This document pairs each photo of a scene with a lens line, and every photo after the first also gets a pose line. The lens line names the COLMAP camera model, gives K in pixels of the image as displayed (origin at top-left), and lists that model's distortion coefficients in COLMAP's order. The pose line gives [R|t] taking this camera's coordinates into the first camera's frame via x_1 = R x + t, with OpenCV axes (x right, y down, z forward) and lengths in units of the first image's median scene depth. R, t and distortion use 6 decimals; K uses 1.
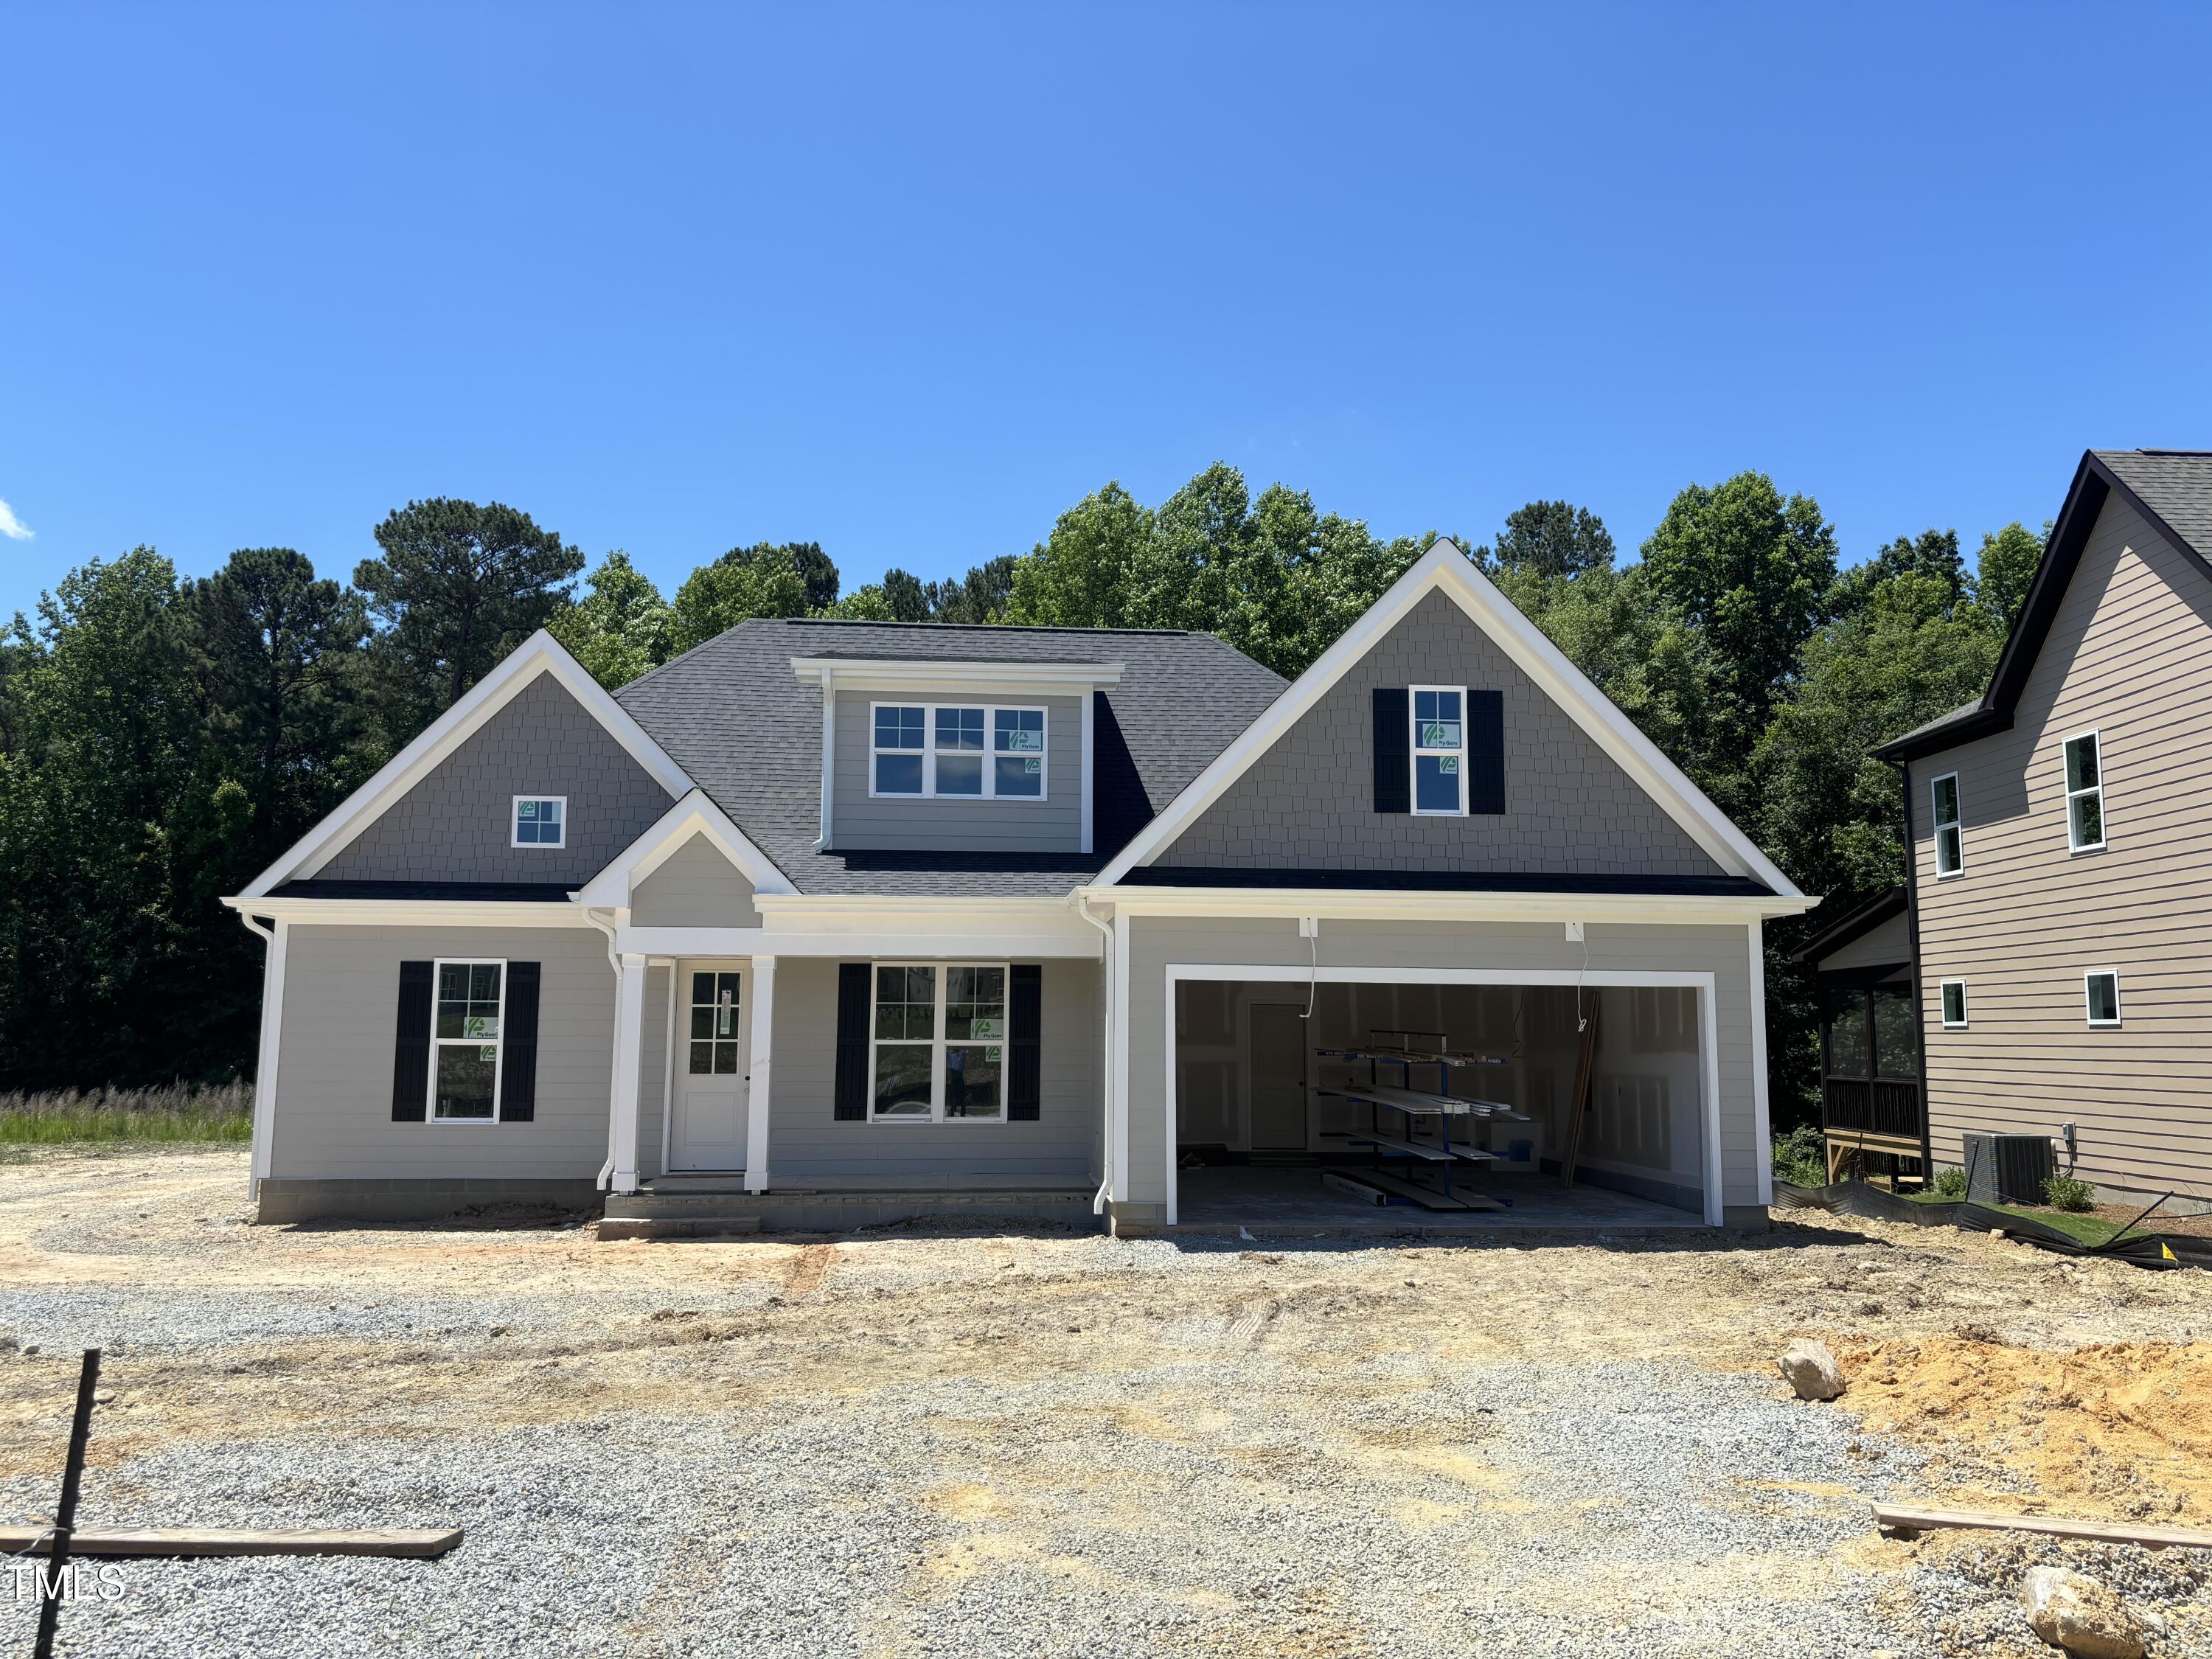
lens RADIAL K [[1651.9, 0, 1117.6], [0, 1651.9, 837.1], [0, 0, 1]] dist [0.070112, -0.092393]
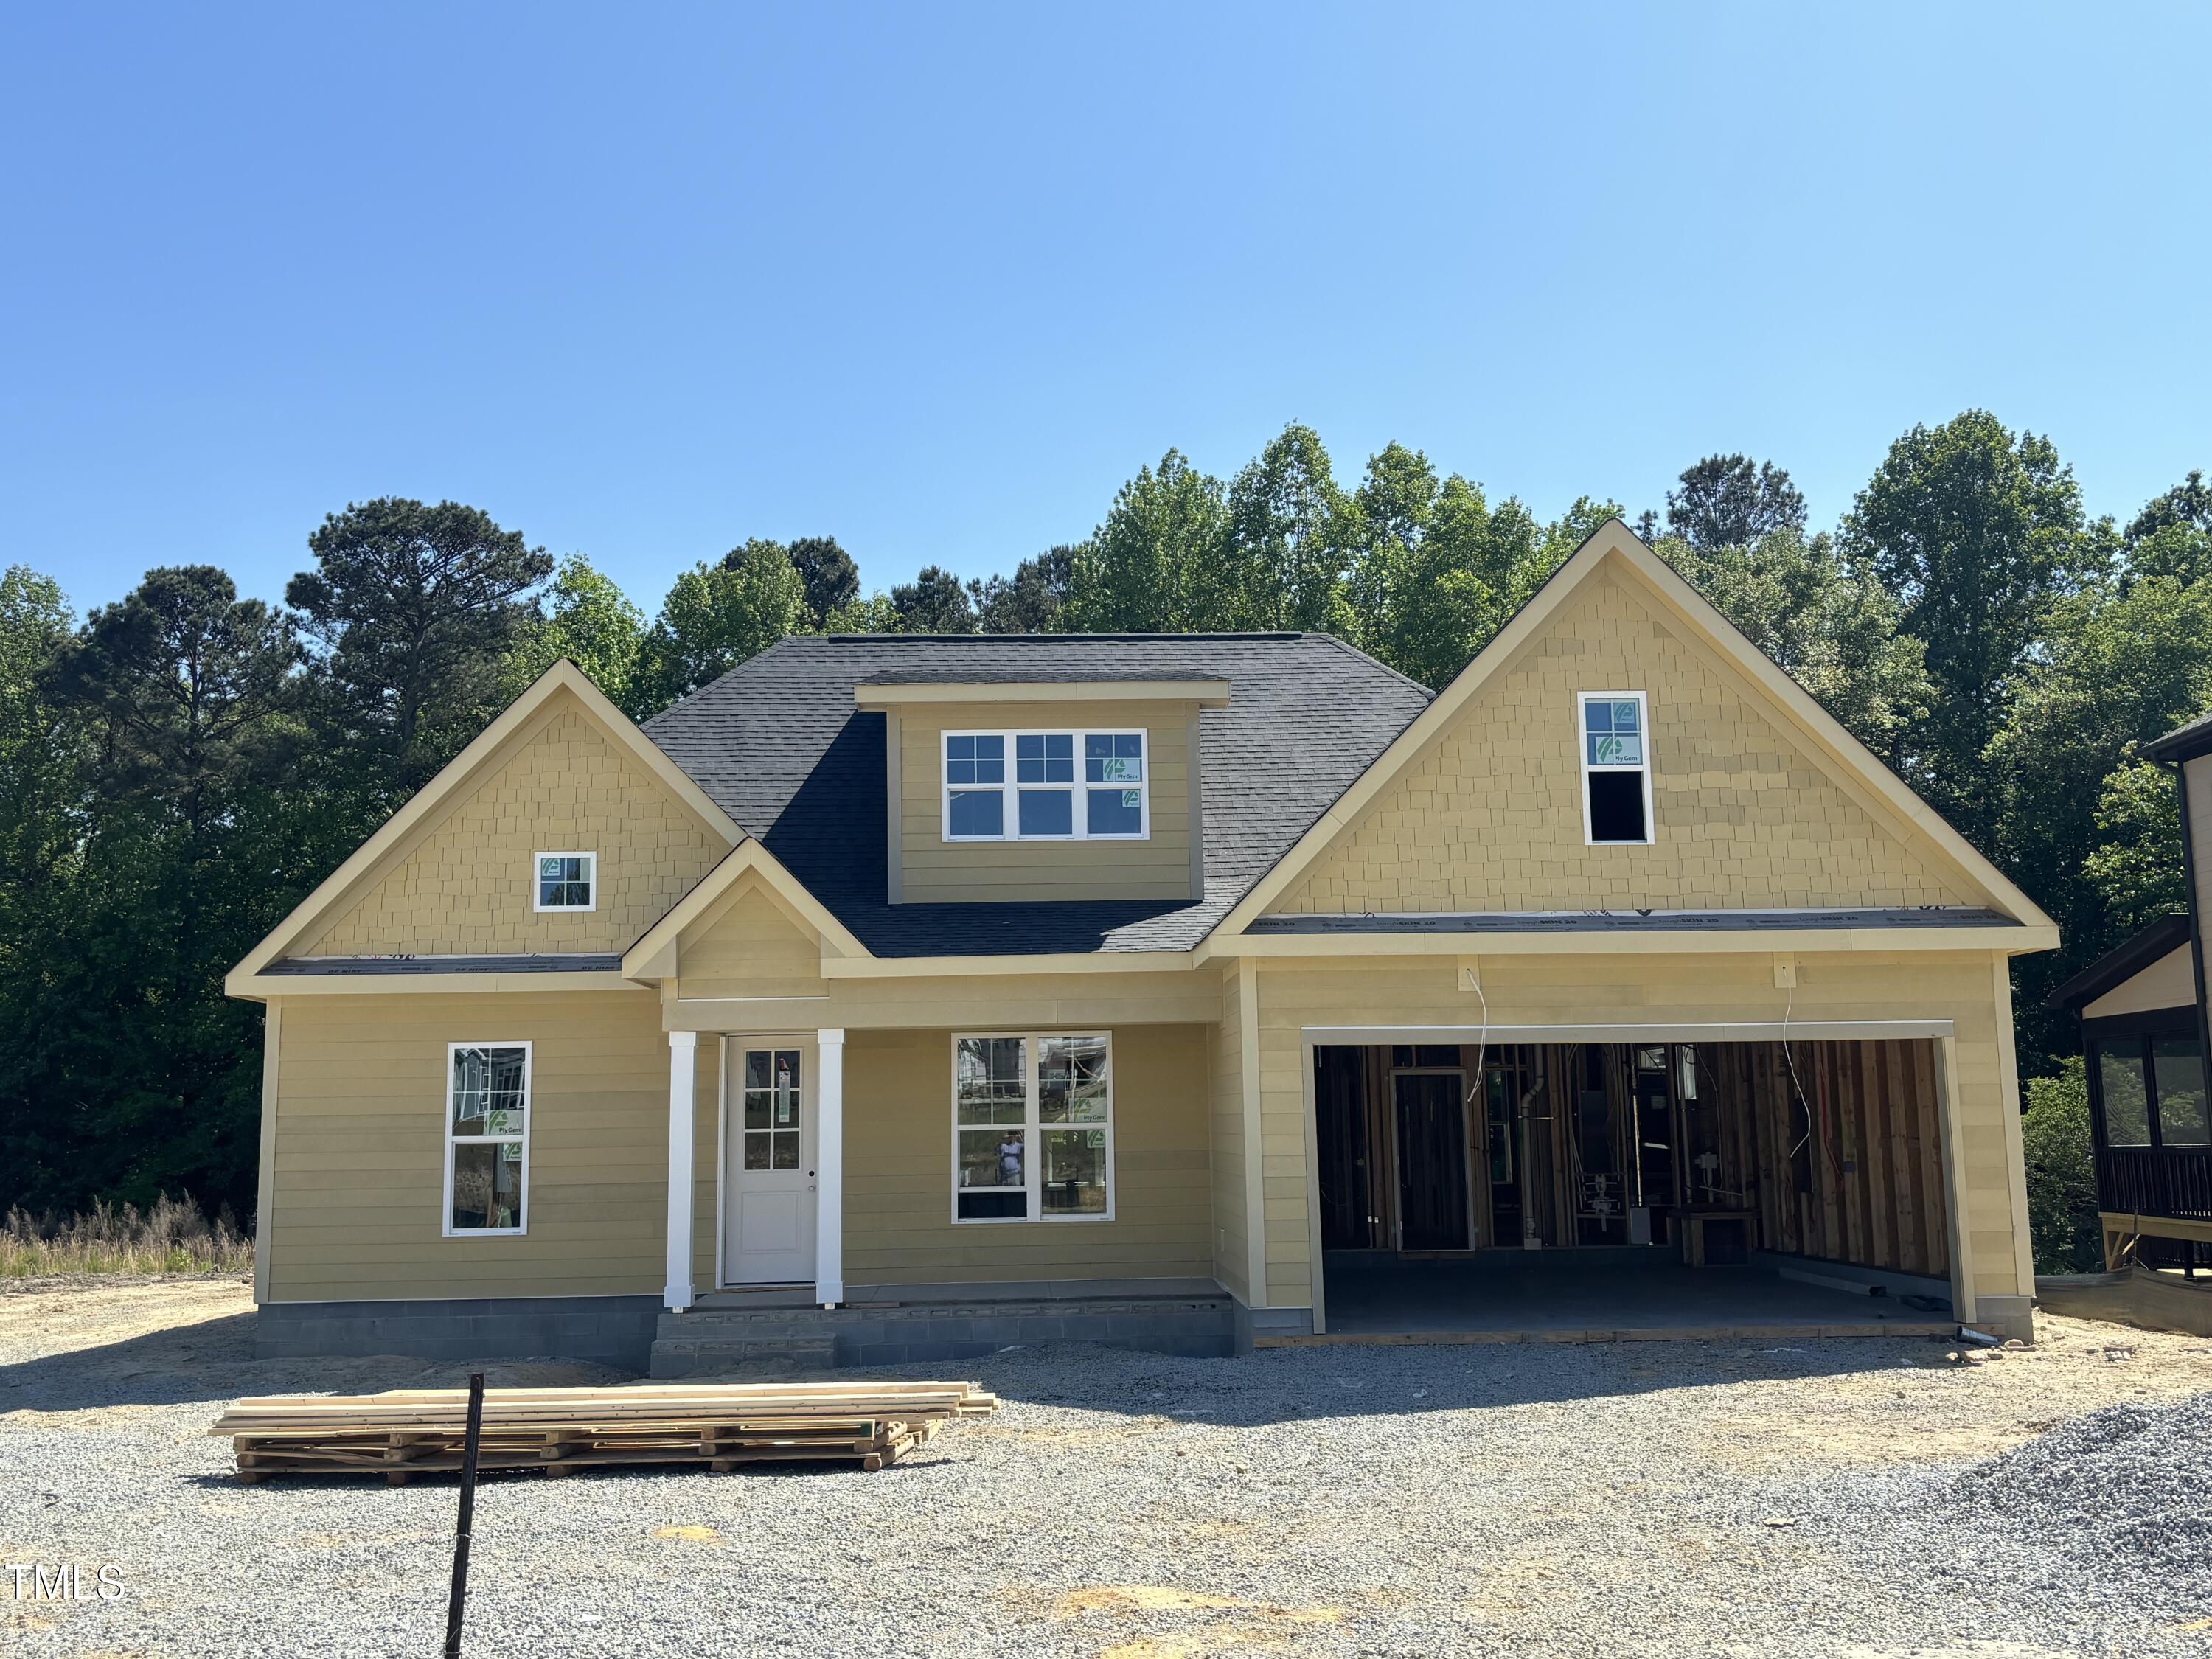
lens RADIAL K [[2034.8, 0, 1106.6], [0, 2034.8, 819.8], [0, 0, 1]] dist [0.110389, -0.183427]
pose [[0.998769, -0.029971, -0.039520, -0.023456], [0.028865, 0.999184, -0.028265, -0.002931], [0.040334, 0.027090, 0.998819, -0.053261]]
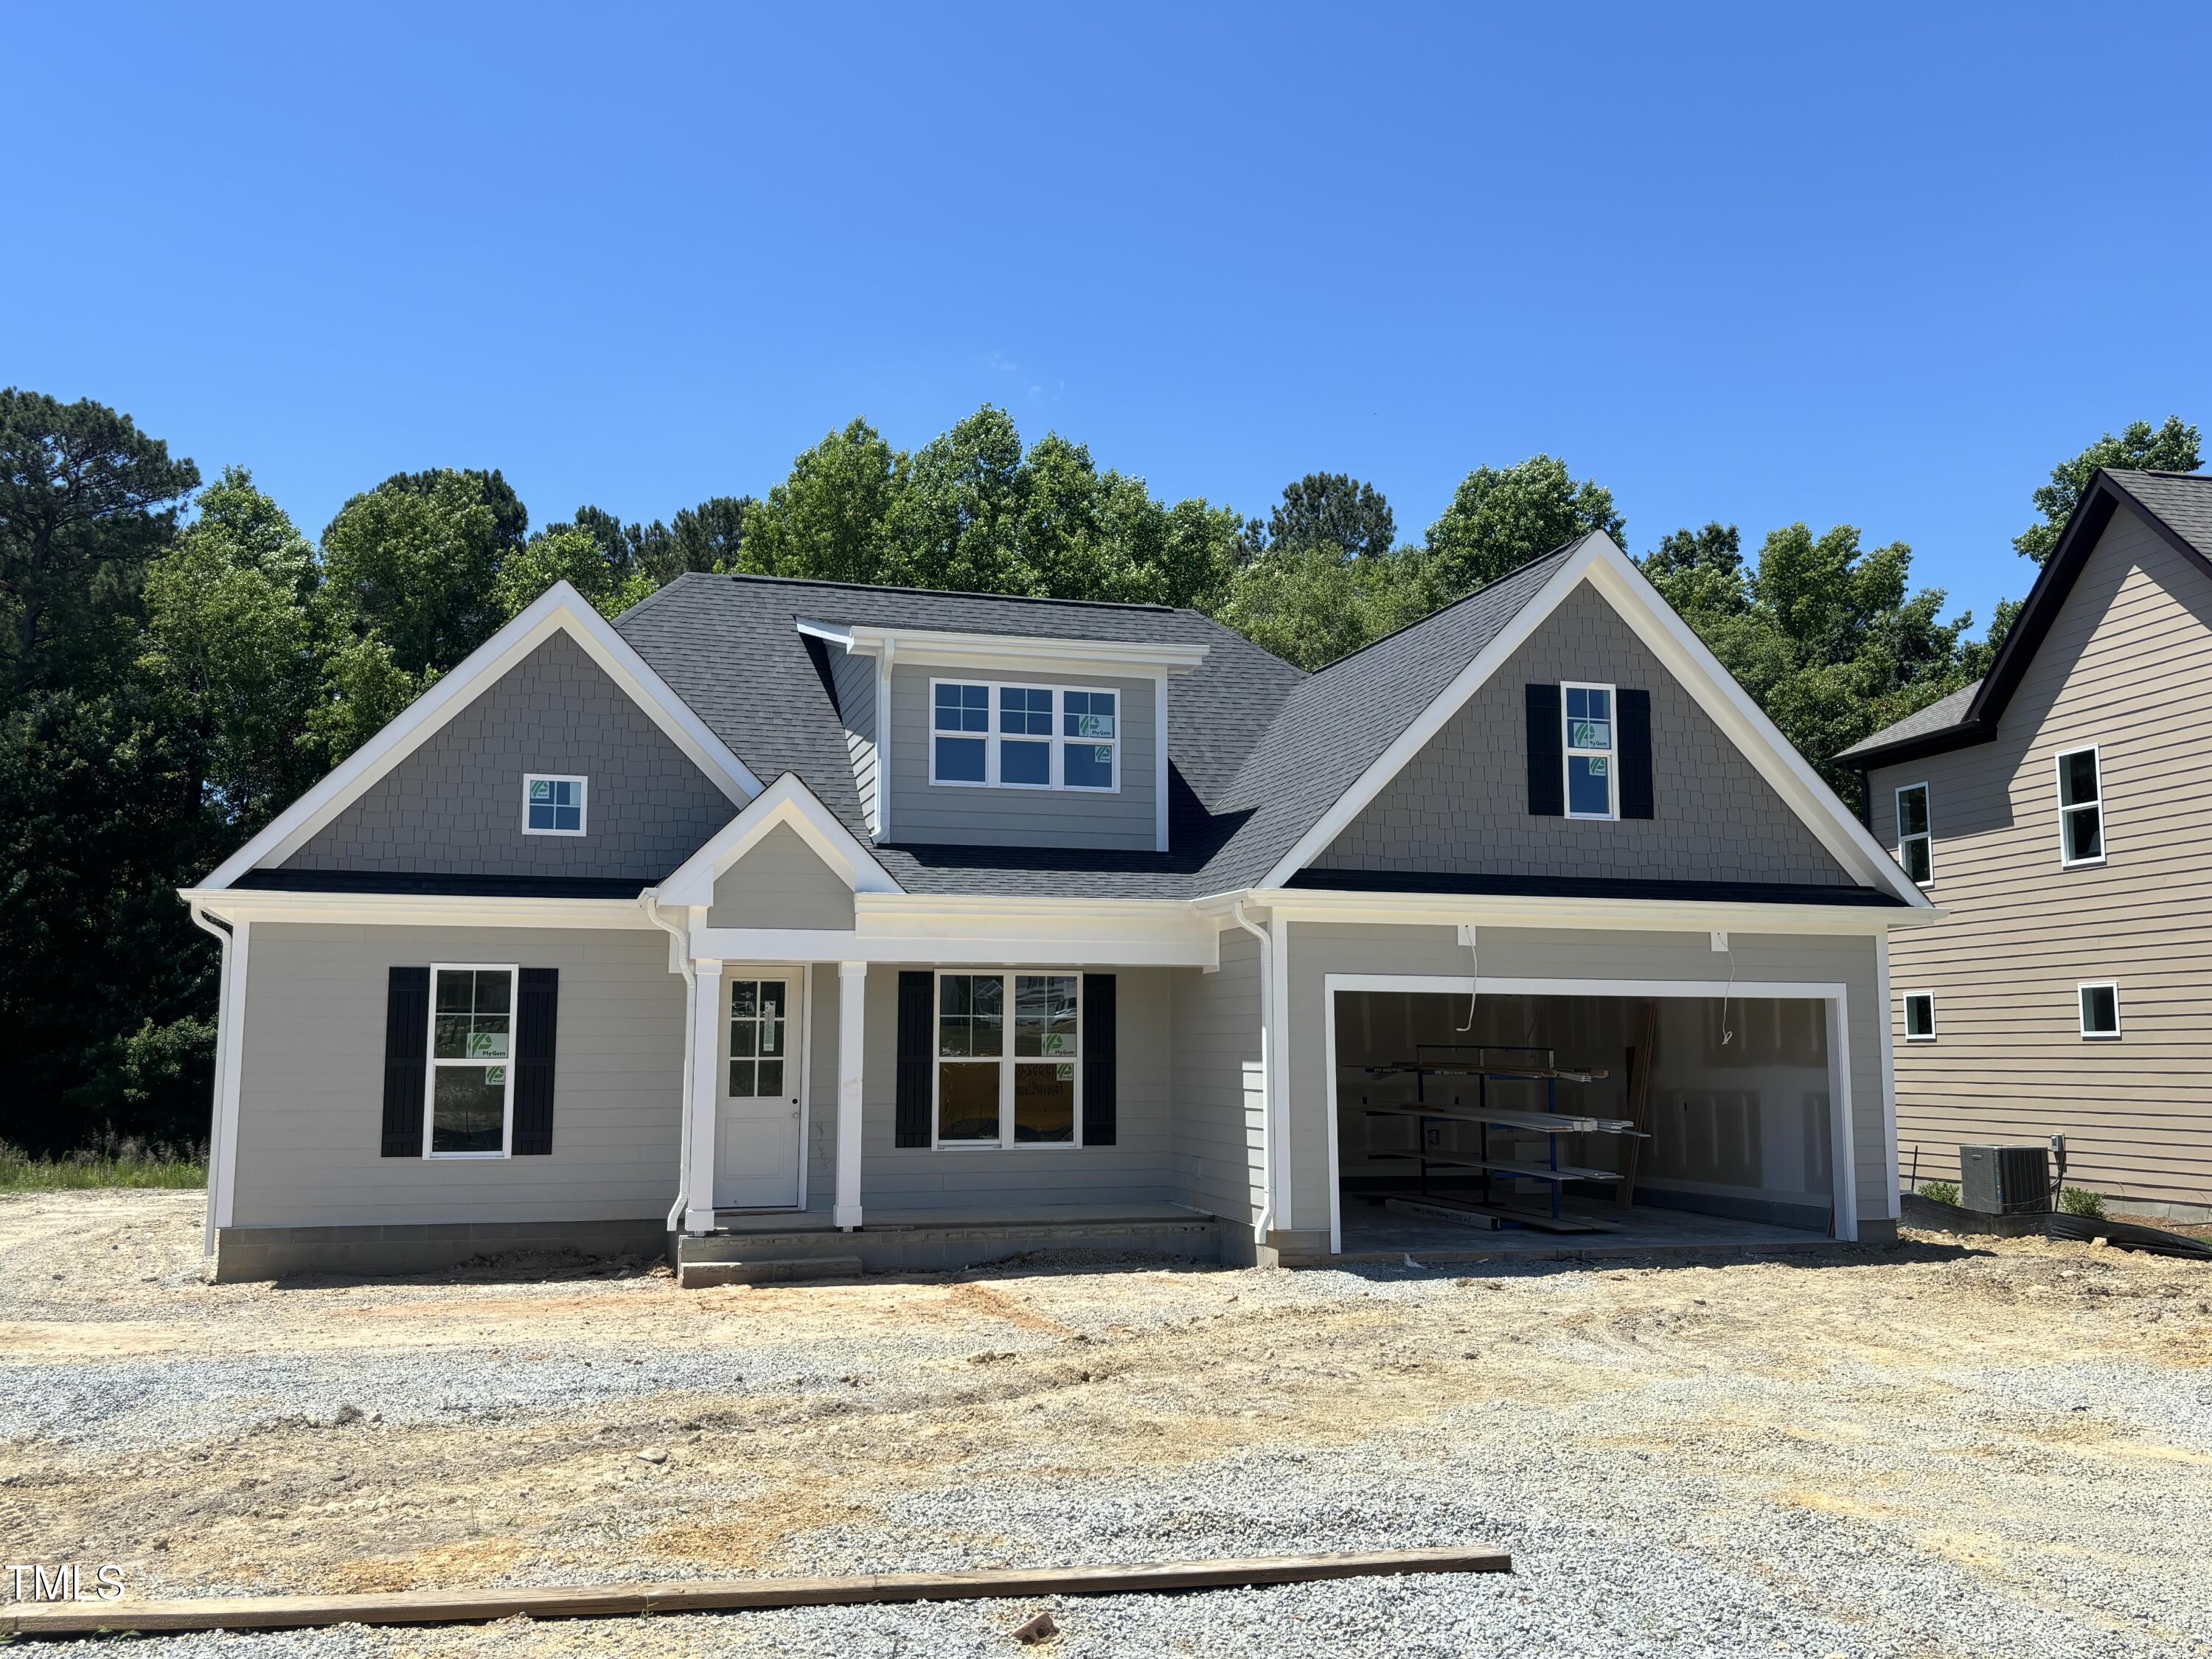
lens RADIAL K [[1889.3, 0, 1106.0], [0, 1889.3, 829.5], [0, 0, 1]] dist [0.090821, -0.167101]
pose [[0.980386, 0.018341, 0.196234, -0.260017], [-0.018352, 0.999830, -0.001765, -0.000032], [-0.196233, -0.001871, 0.980556, -0.017370]]
